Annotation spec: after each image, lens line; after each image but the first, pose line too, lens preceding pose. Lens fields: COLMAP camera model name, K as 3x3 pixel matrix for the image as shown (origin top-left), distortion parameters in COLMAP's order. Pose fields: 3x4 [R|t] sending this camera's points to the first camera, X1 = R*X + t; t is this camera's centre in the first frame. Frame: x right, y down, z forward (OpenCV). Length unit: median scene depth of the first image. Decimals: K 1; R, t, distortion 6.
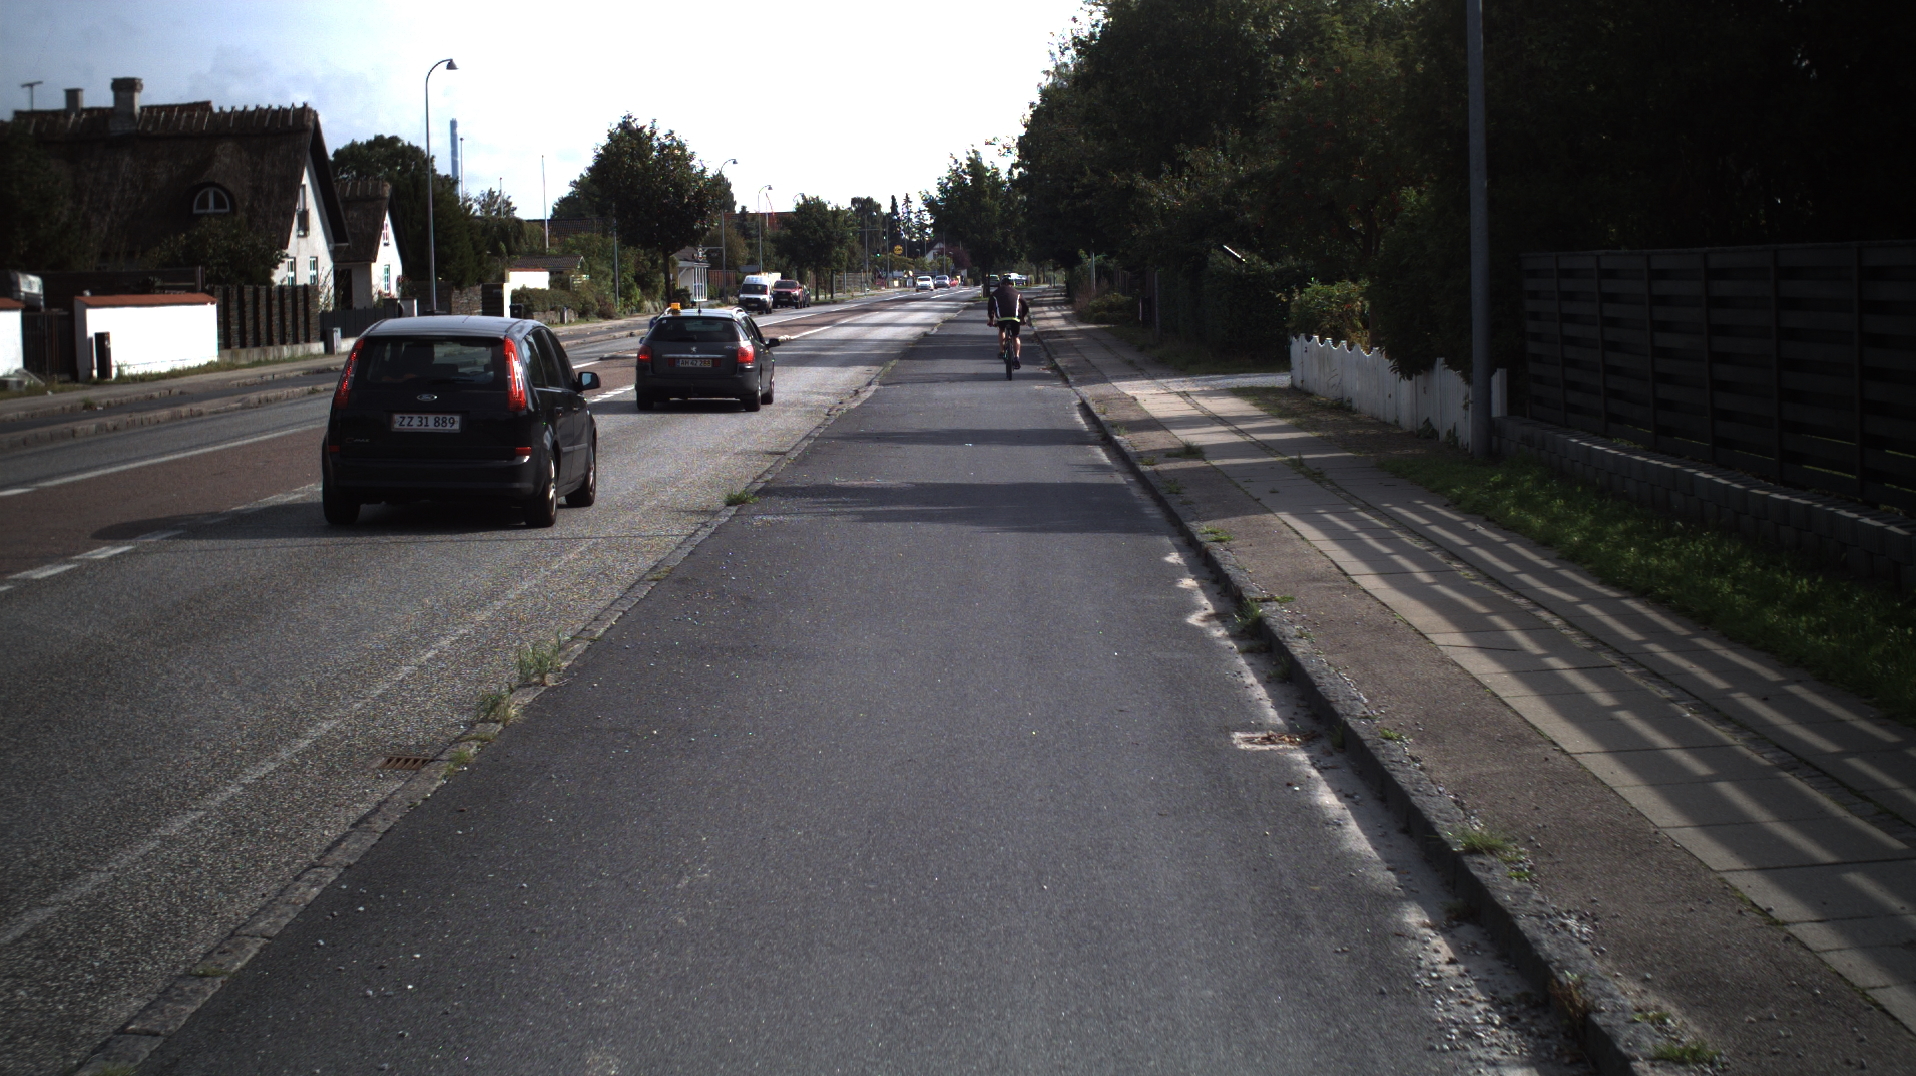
lens RADIAL K [[3389.3, 0, 958.0], [0, 3389.3, 538.0], [0, 0, 1]] dist [-0.253784, 0.094563]
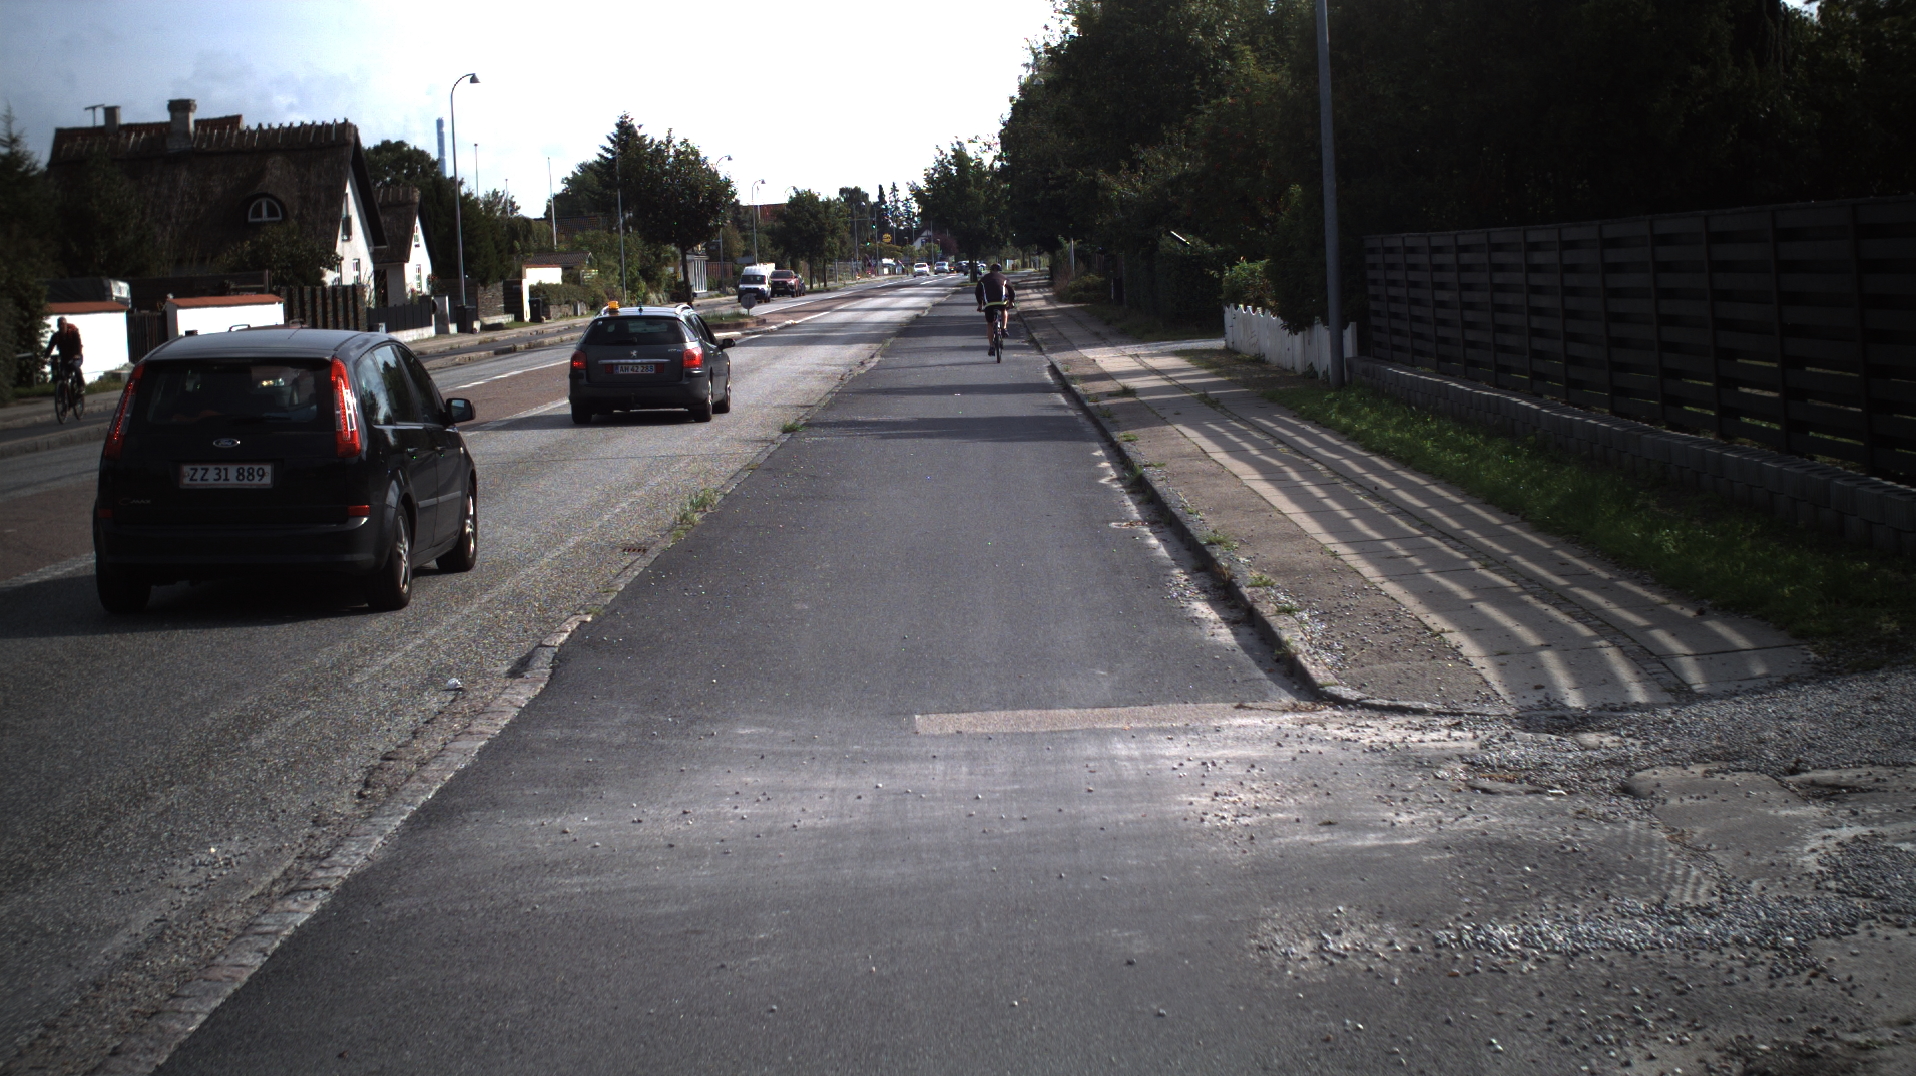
lens RADIAL K [[3389.3, 0, 958.0], [0, 3389.3, 538.0], [0, 0, 1]] dist [-0.253784, 0.094563]
pose [[0.999710, -0.024023, 0.001630, -0.000016], [0.024016, 0.999703, 0.004112, 0.008663], [-0.001728, -0.004072, 0.999990, -0.112961]]
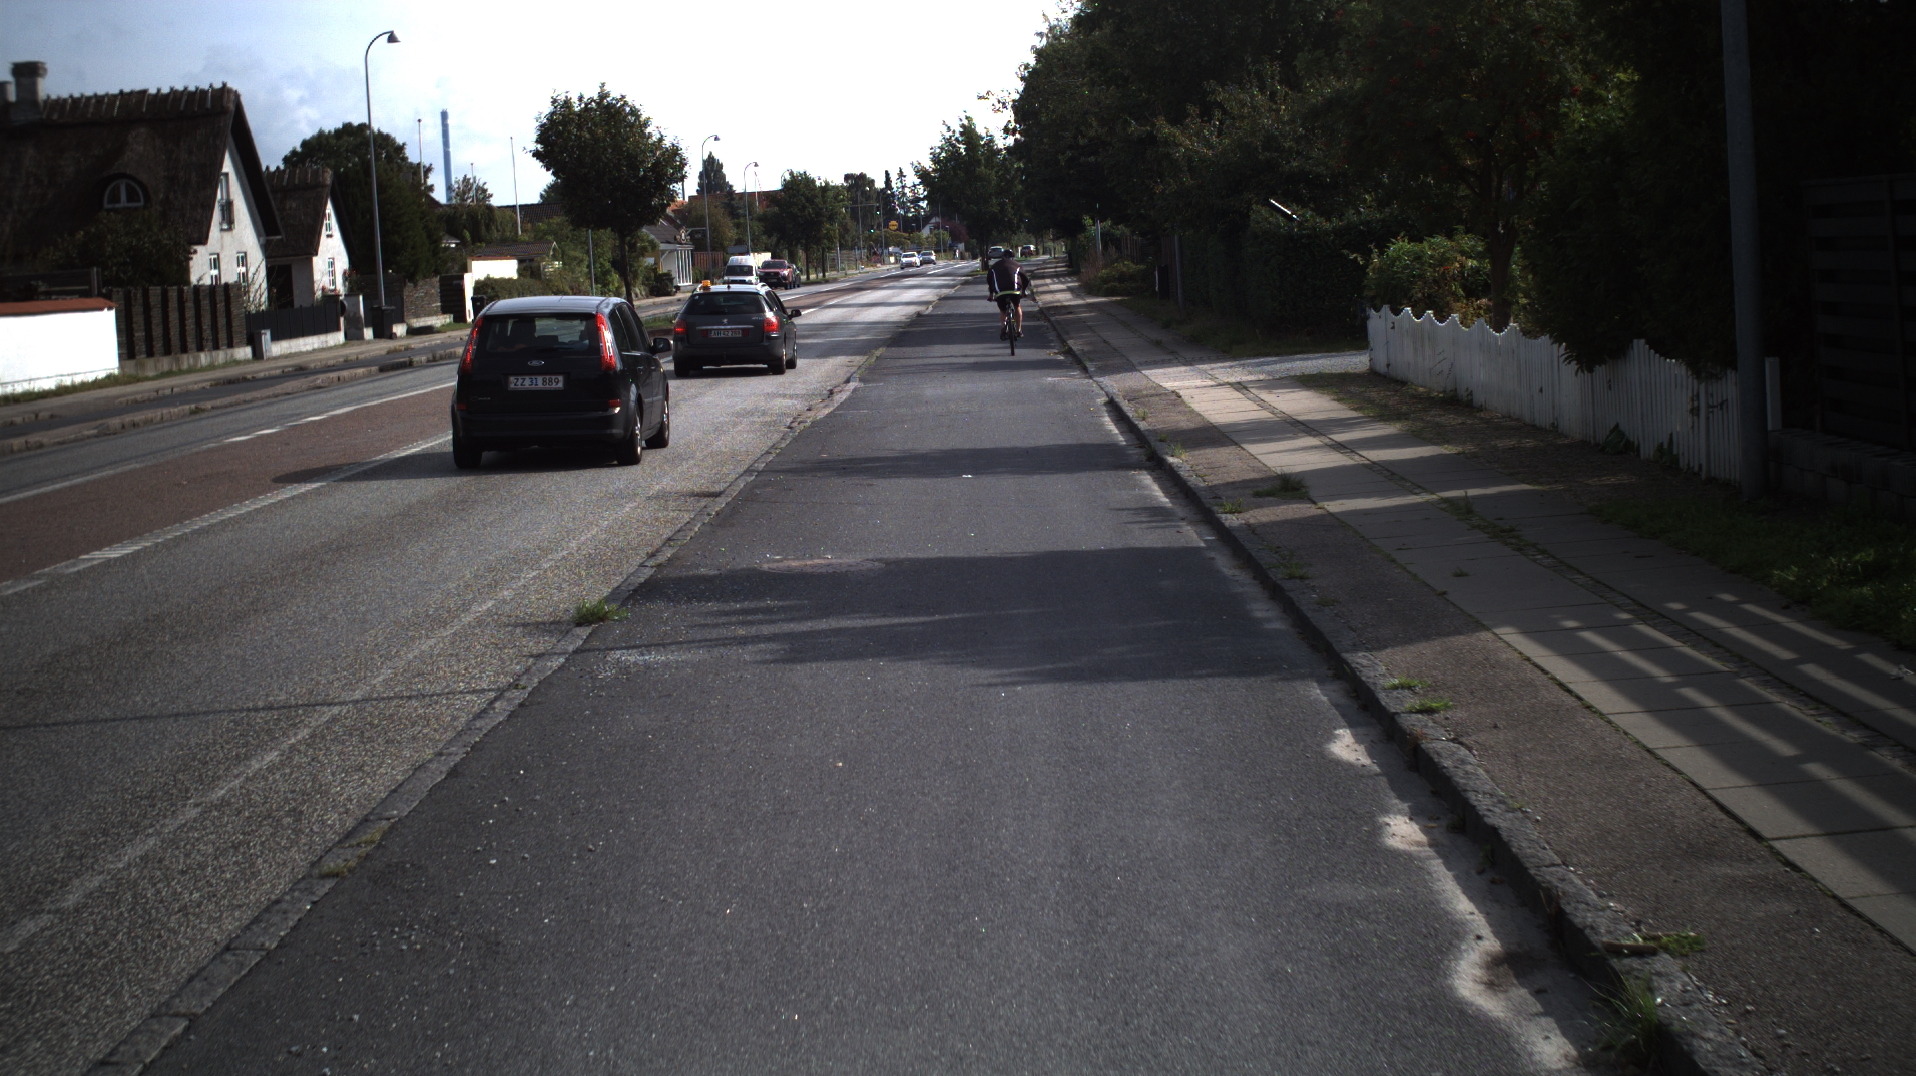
lens RADIAL K [[3389.3, 0, 958.0], [0, 3389.3, 538.0], [0, 0, 1]] dist [-0.253784, 0.094563]
pose [[0.999435, -0.033548, -0.002274, 0.000992], [0.033564, 0.999408, 0.007546, -0.008254], [0.002020, -0.007618, 0.999969, 0.113525]]
